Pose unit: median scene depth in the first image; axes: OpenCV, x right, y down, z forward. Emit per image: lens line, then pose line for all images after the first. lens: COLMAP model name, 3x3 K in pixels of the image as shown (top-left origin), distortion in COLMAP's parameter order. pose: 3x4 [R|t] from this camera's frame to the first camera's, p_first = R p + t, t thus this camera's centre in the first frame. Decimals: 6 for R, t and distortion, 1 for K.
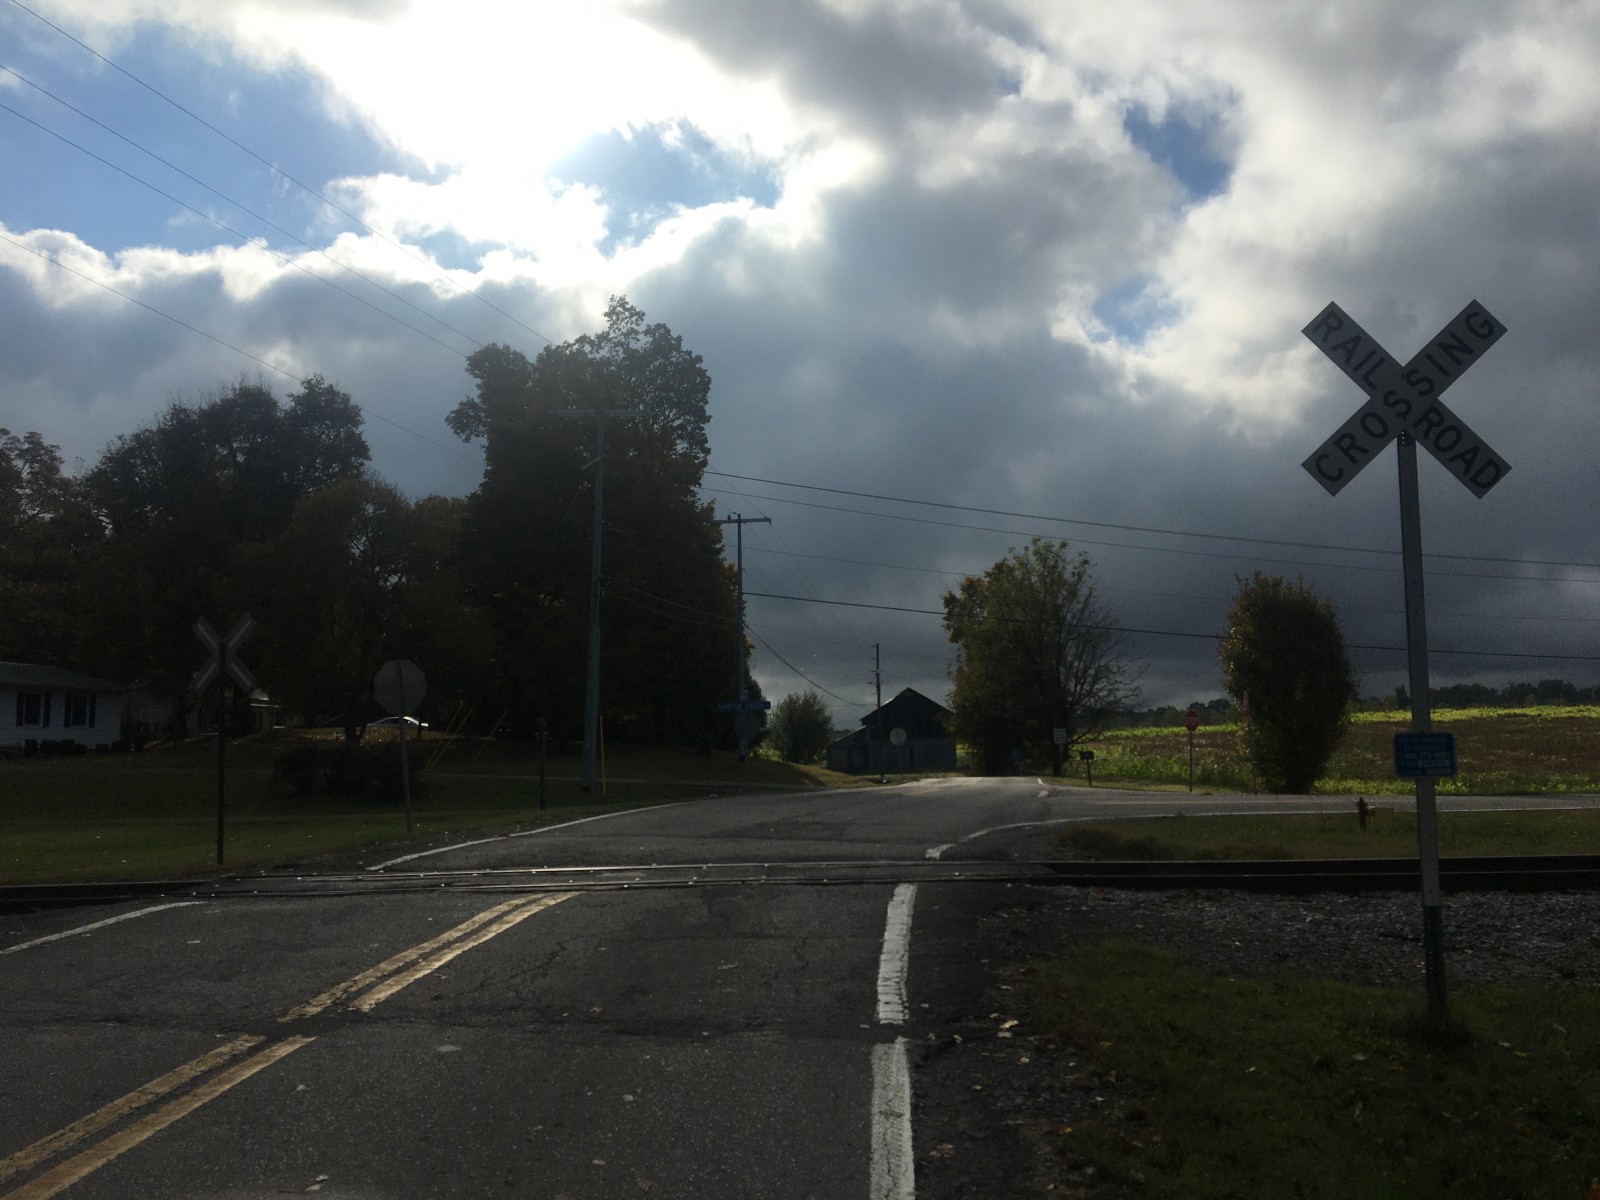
lens RADIAL K [[1383.9, 0, 766.0], [0, 1383.9, 595.8], [0, 0, 1]] dist [0.083832, -0.127624]
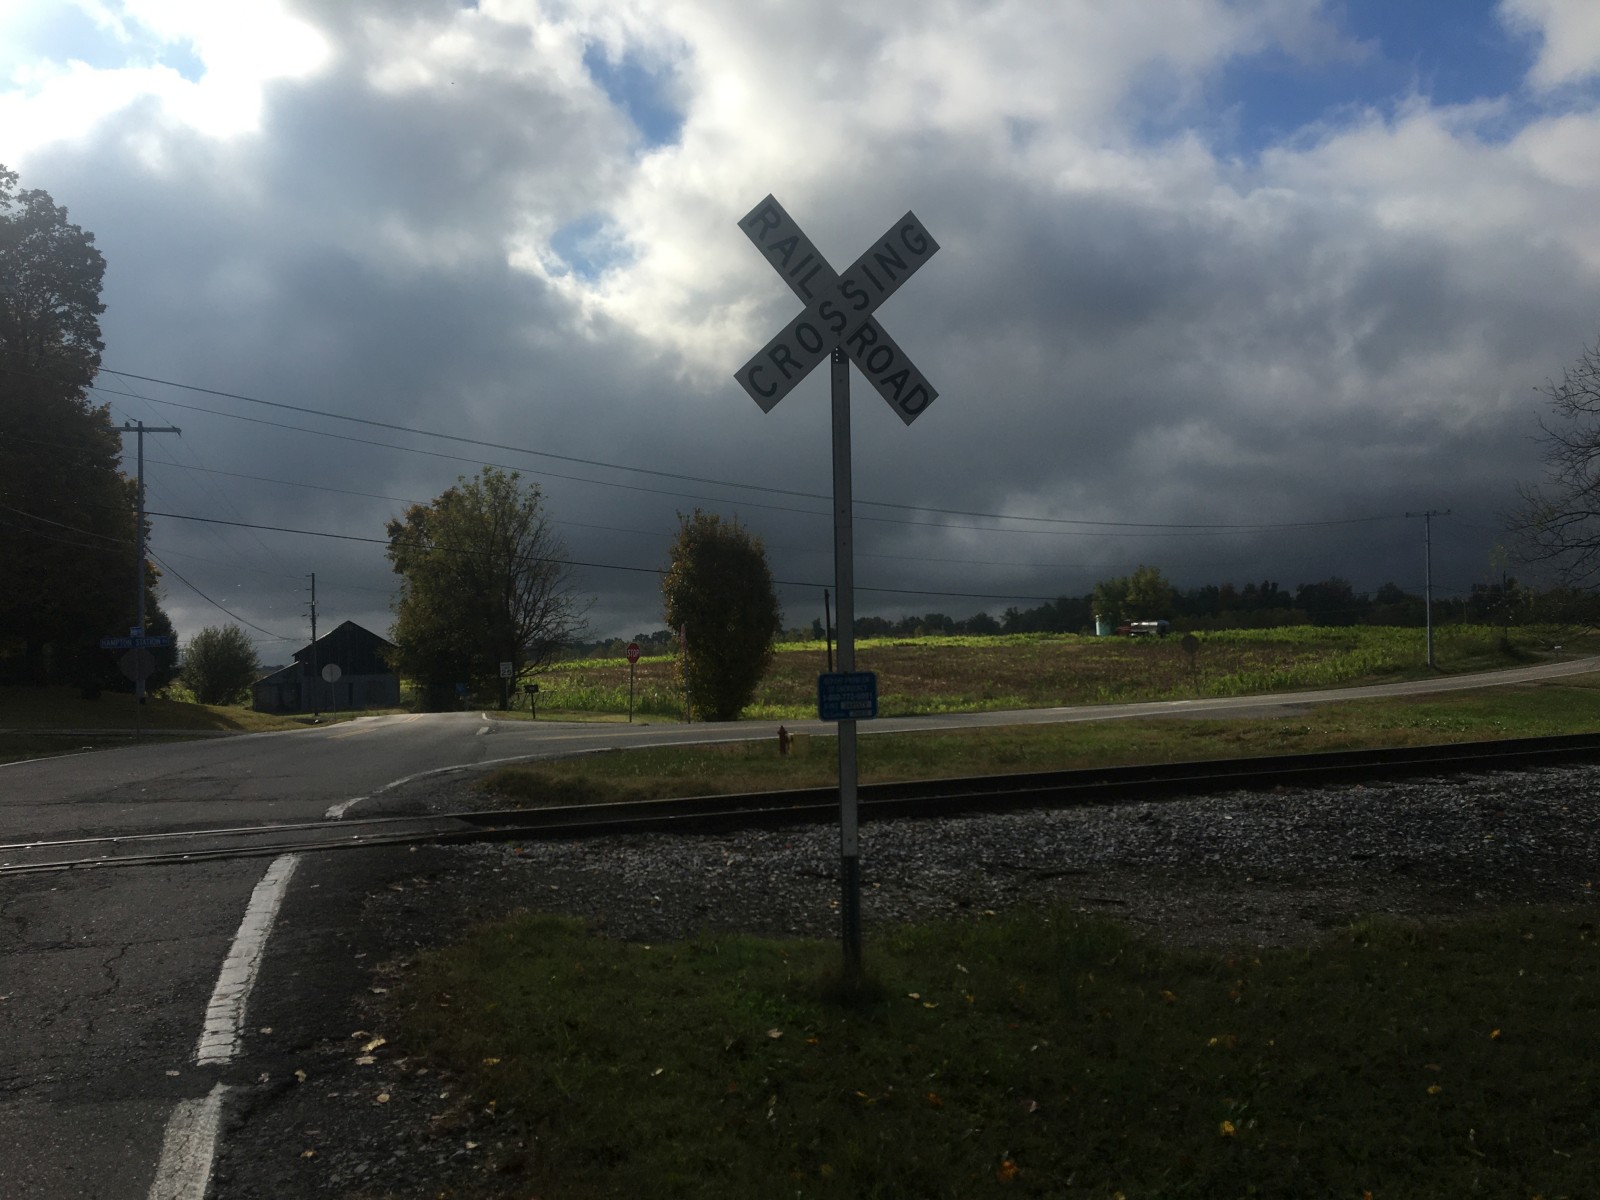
lens RADIAL K [[1352.7, 0, 762.5], [0, 1352.7, 594.6], [0, 0, 1]] dist [0.067007, -0.110307]
pose [[0.926621, 0.010021, 0.375863, 0.021818], [-0.027875, 0.998725, 0.042095, 0.002705], [-0.374962, -0.049483, 0.925719, 0.053426]]
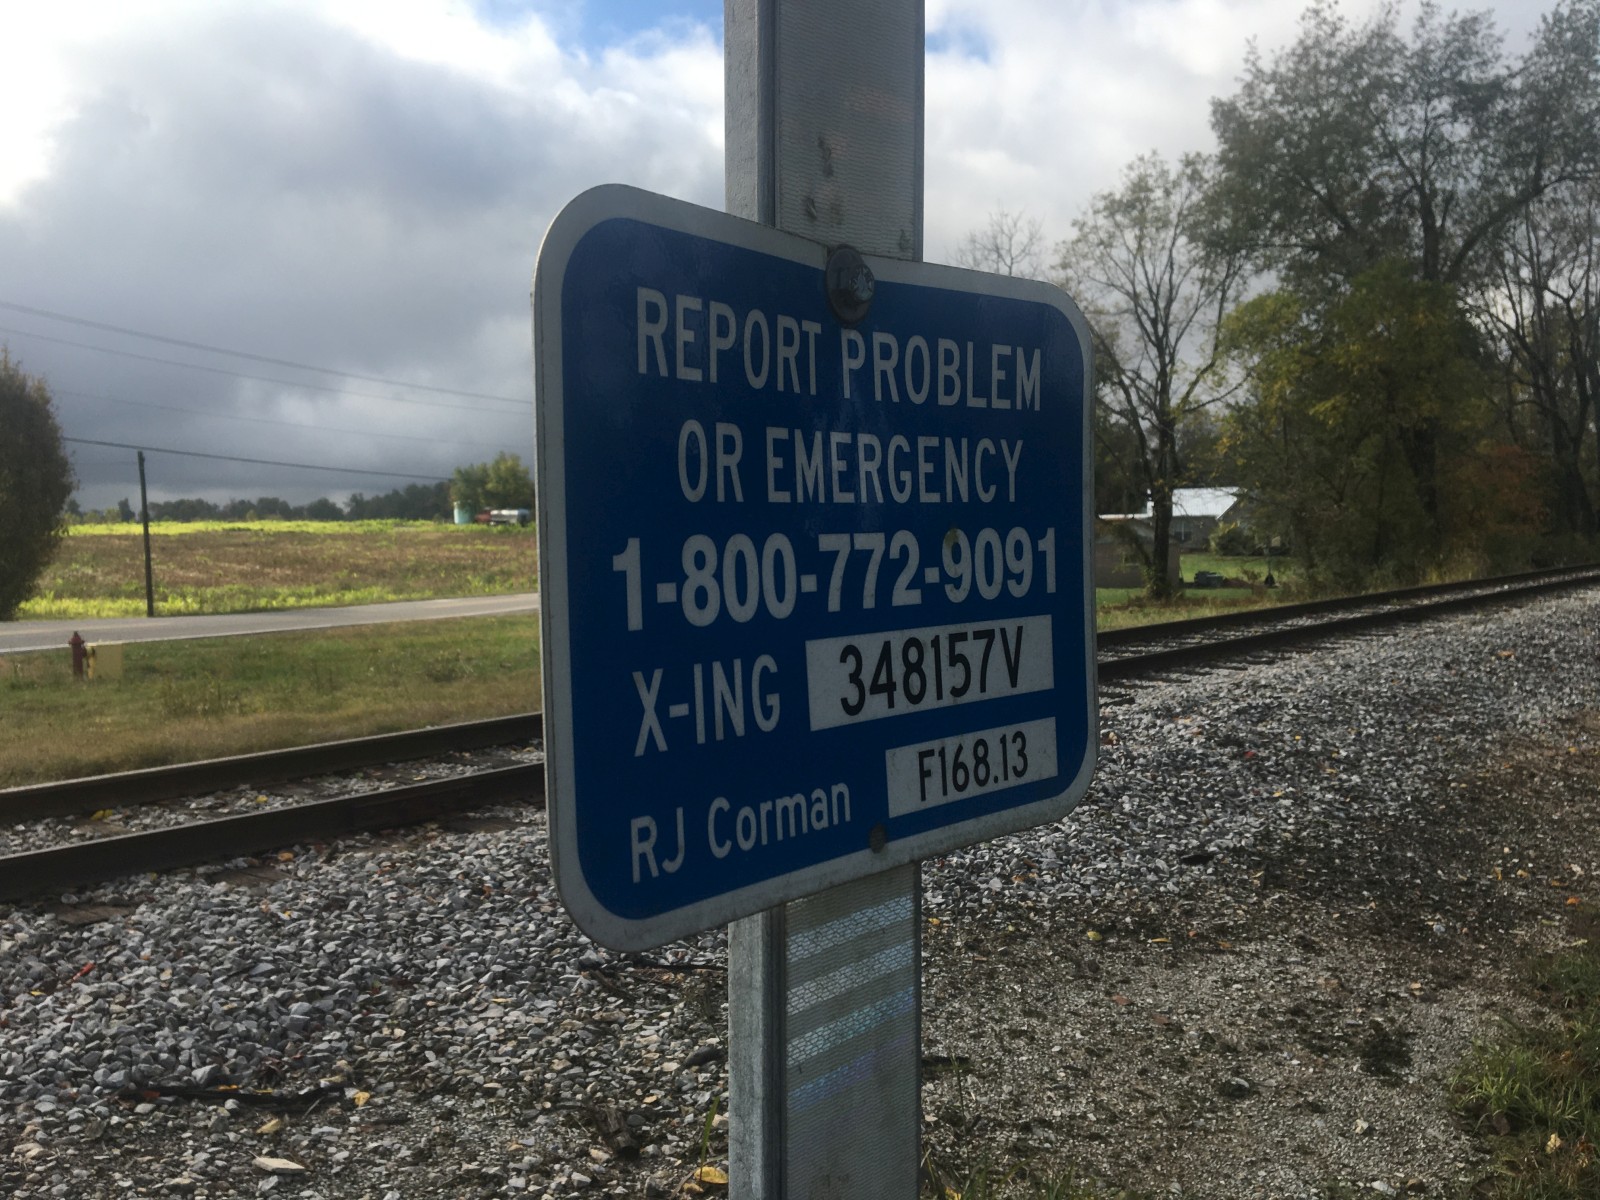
lens RADIAL K [[1271.4, 0, 753.3], [0, 1271.4, 628.8], [0, 0, 1]] dist [0.055893, -0.092213]
pose [[0.635640, -0.044167, 0.770721, 0.117666], [-0.078731, 0.989448, 0.121634, 0.031052], [-0.767960, -0.137995, 0.625456, 0.273192]]
